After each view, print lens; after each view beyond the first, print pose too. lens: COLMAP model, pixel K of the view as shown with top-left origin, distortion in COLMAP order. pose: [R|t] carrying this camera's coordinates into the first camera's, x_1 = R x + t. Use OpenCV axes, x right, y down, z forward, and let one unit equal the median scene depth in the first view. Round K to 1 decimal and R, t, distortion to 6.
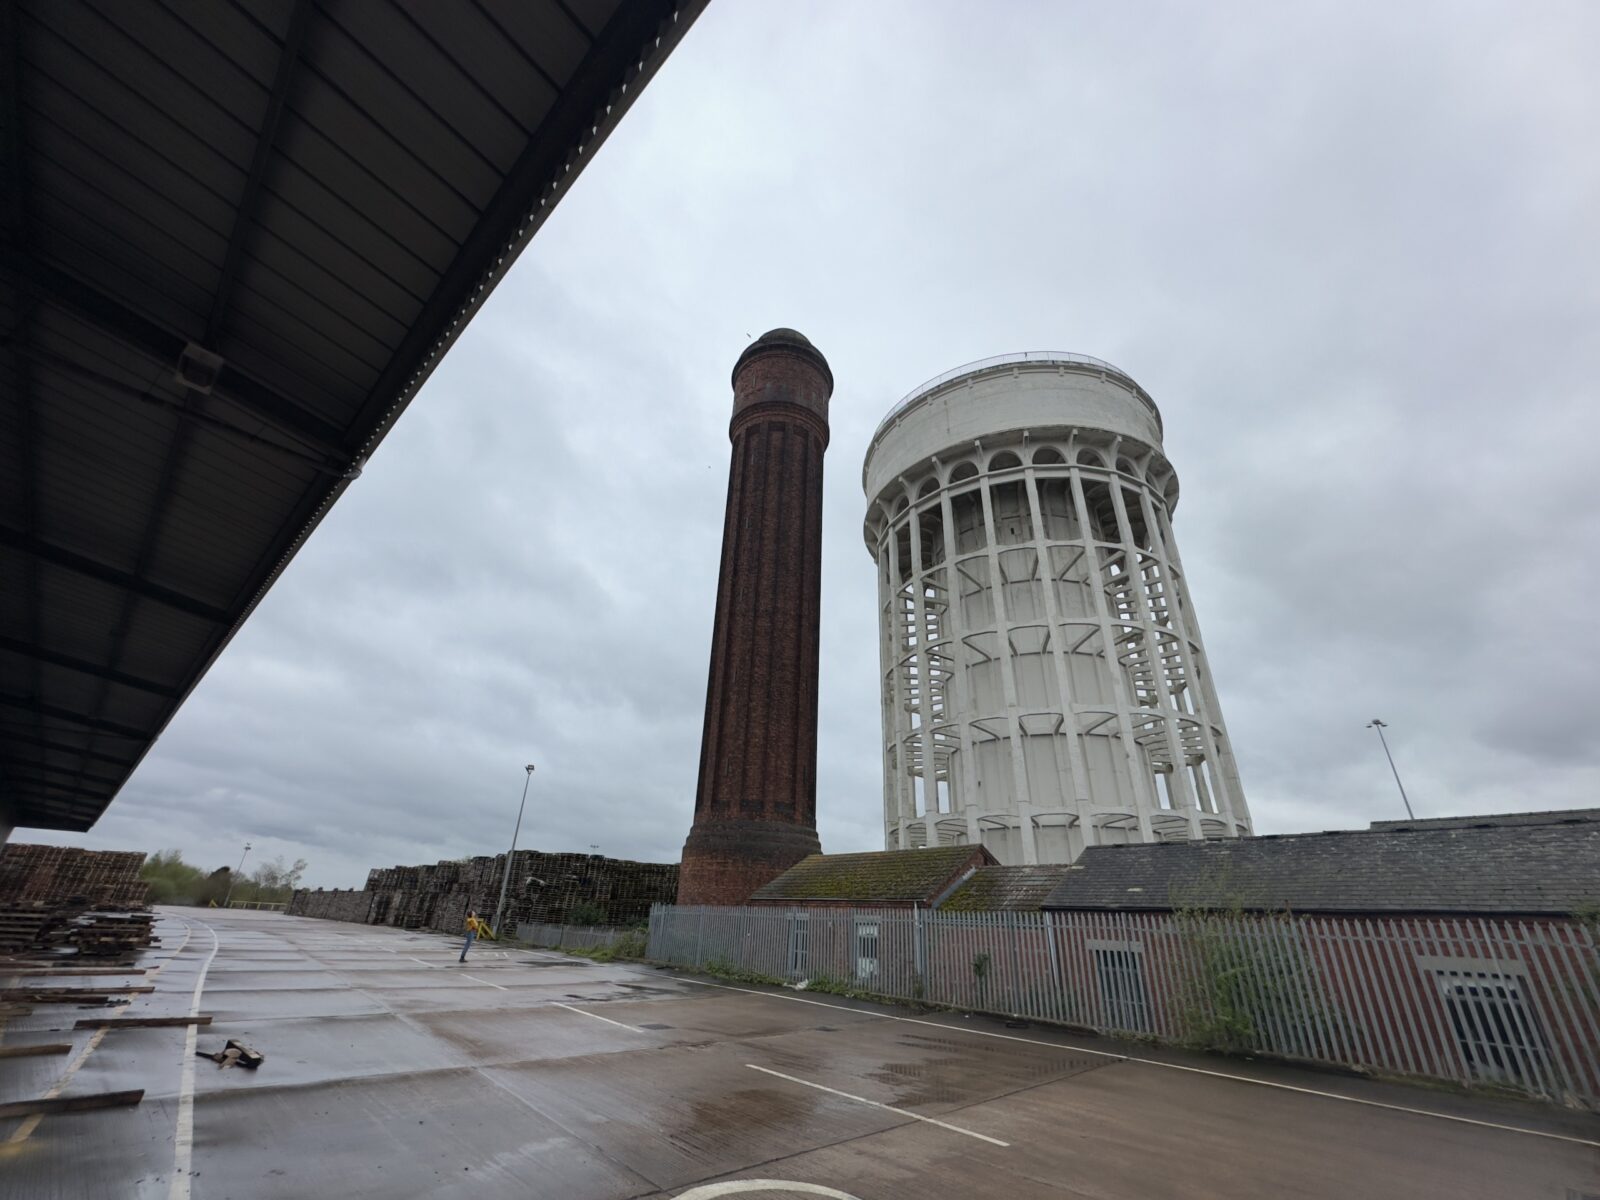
lens RADIAL K [[636.9, 0, 800.1], [0, 636.9, 599.4], [0, 0, 1]] dist [-0.003412, -0.000081]
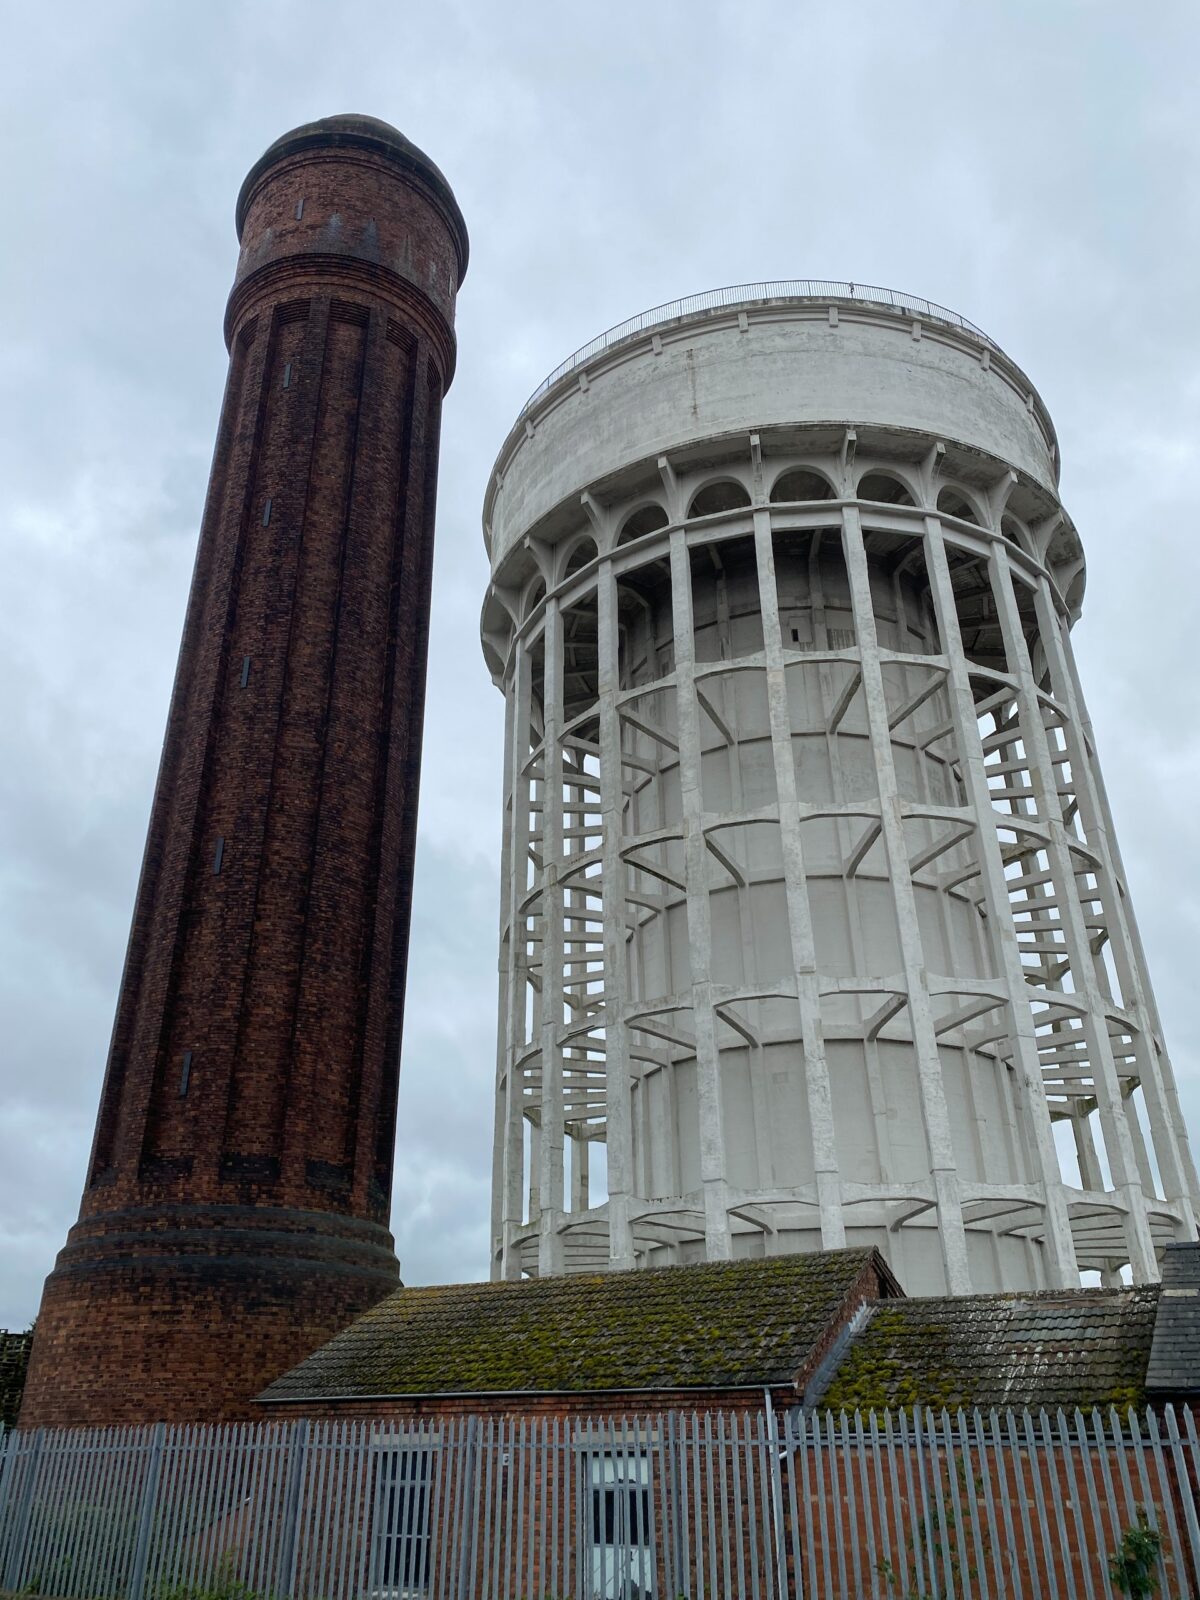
lens RADIAL K [[1213.2, 0, 585.7], [0, 1213.2, 803.4], [0, 0, 1]] dist [0.055236, -0.077747]
pose [[0.958641, 0.093345, 0.268877, -0.080786], [-0.090300, 0.995633, -0.023701, 0.073862], [-0.269915, -0.001559, 0.962883, 0.157553]]
